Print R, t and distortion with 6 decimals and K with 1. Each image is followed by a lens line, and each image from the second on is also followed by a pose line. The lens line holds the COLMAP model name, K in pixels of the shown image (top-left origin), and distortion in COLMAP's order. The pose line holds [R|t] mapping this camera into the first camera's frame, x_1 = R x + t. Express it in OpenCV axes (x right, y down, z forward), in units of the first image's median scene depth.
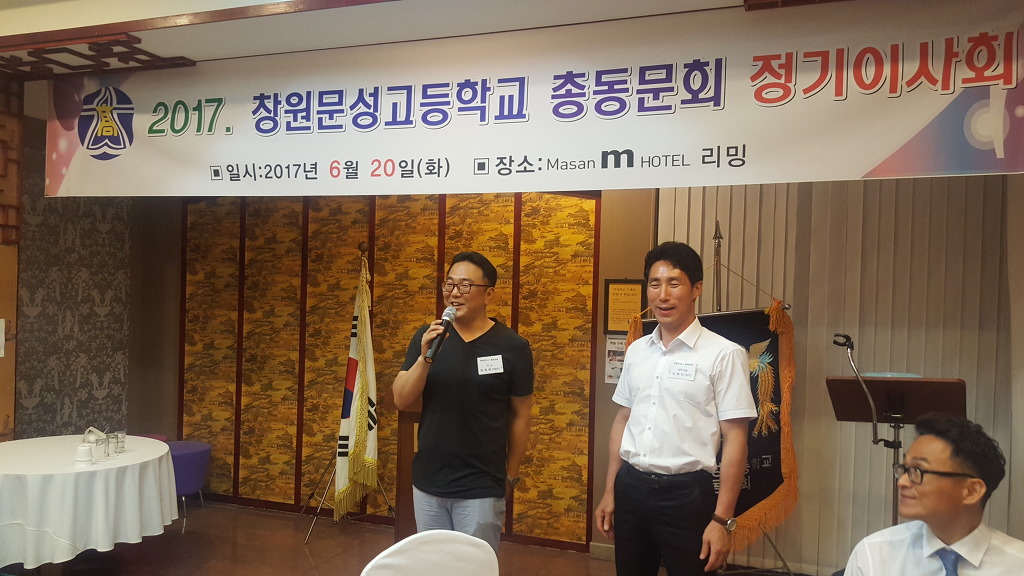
lens RADIAL K [[762.5, 0, 520.8], [0, 762.5, 304.9], [0, 0, 1]] dist [0.094468, -0.142272]
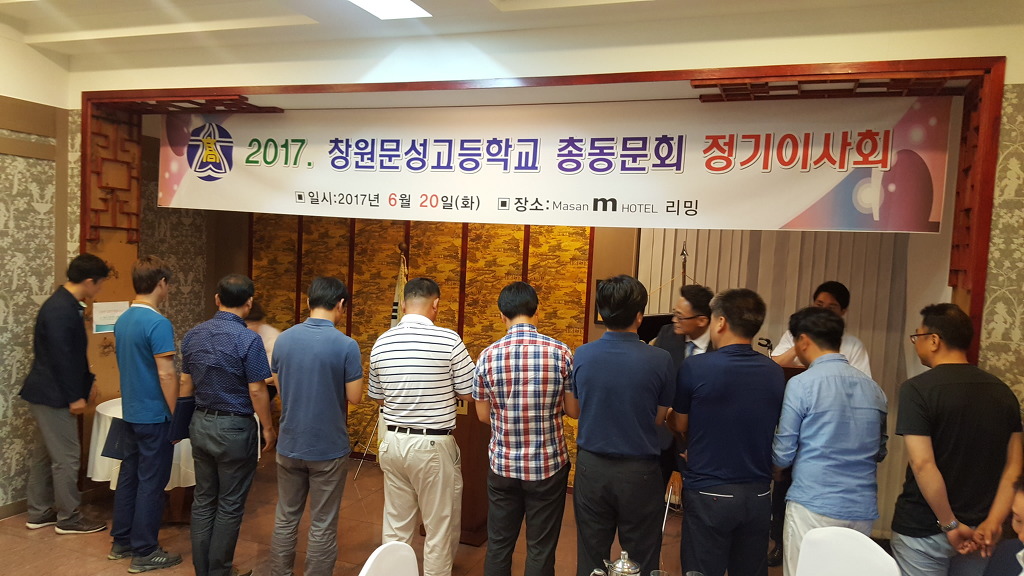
lens RADIAL K [[762.5, 0, 504.3], [0, 762.5, 301.3], [0, 0, 1]] dist [0.094468, -0.142272]
pose [[0.999444, 0.025602, -0.021347, -0.015976], [-0.024494, 0.998416, 0.050648, -0.071775], [0.022610, -0.050097, 0.998488, -0.313849]]
